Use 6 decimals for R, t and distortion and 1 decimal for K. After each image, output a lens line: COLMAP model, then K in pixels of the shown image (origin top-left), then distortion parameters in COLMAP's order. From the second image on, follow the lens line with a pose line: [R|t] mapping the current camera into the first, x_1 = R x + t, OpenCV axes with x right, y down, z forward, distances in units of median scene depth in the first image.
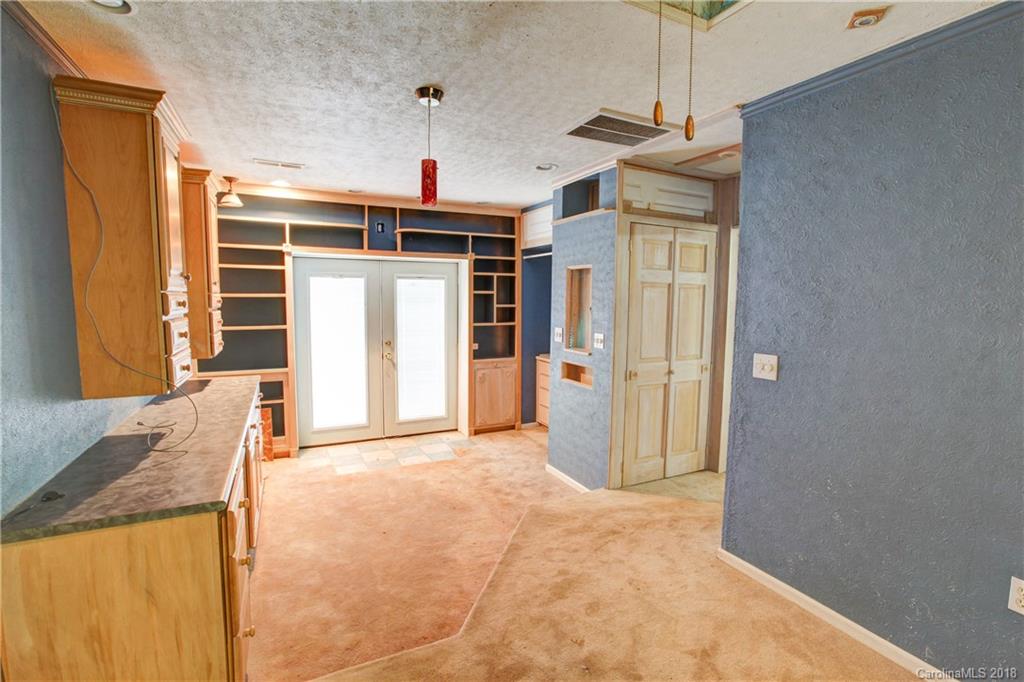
lens RADIAL K [[465.7, 0, 511.9], [0, 465.7, 339.2], [0, 0, 1]] dist [-0.045606, 0.013608]
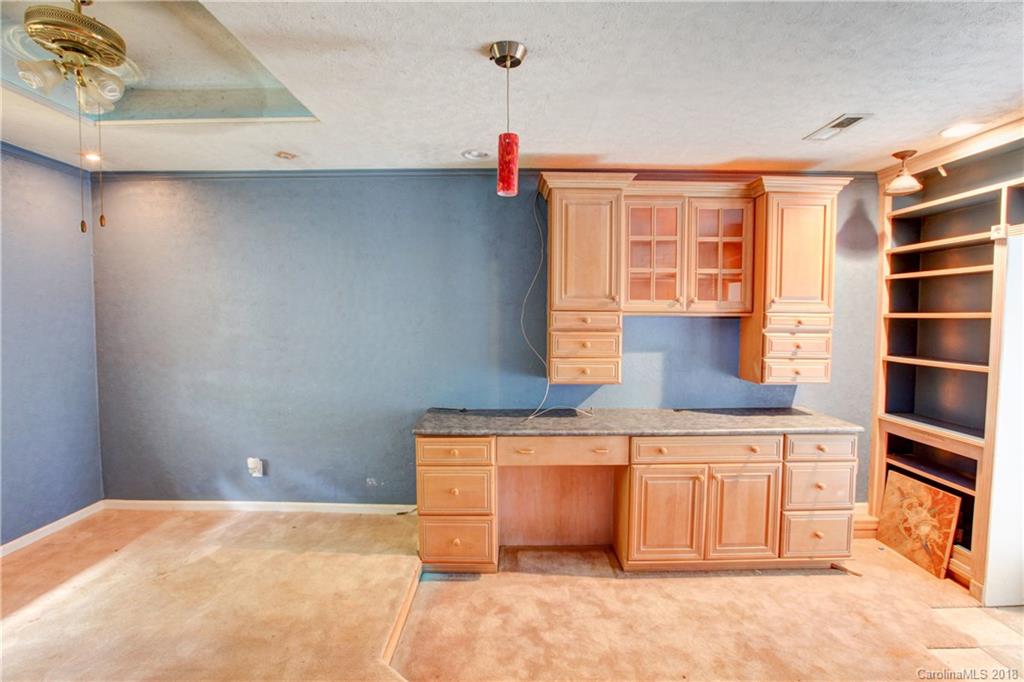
lens RADIAL K [[465.7, 0, 512.3], [0, 465.7, 338.5], [0, 0, 1]] dist [-0.045606, 0.013608]
pose [[-0.432068, 0.038914, -0.901001, 0.276417], [-0.090152, 0.992201, 0.086084, -0.060533], [0.897324, 0.118421, -0.425190, 0.707128]]
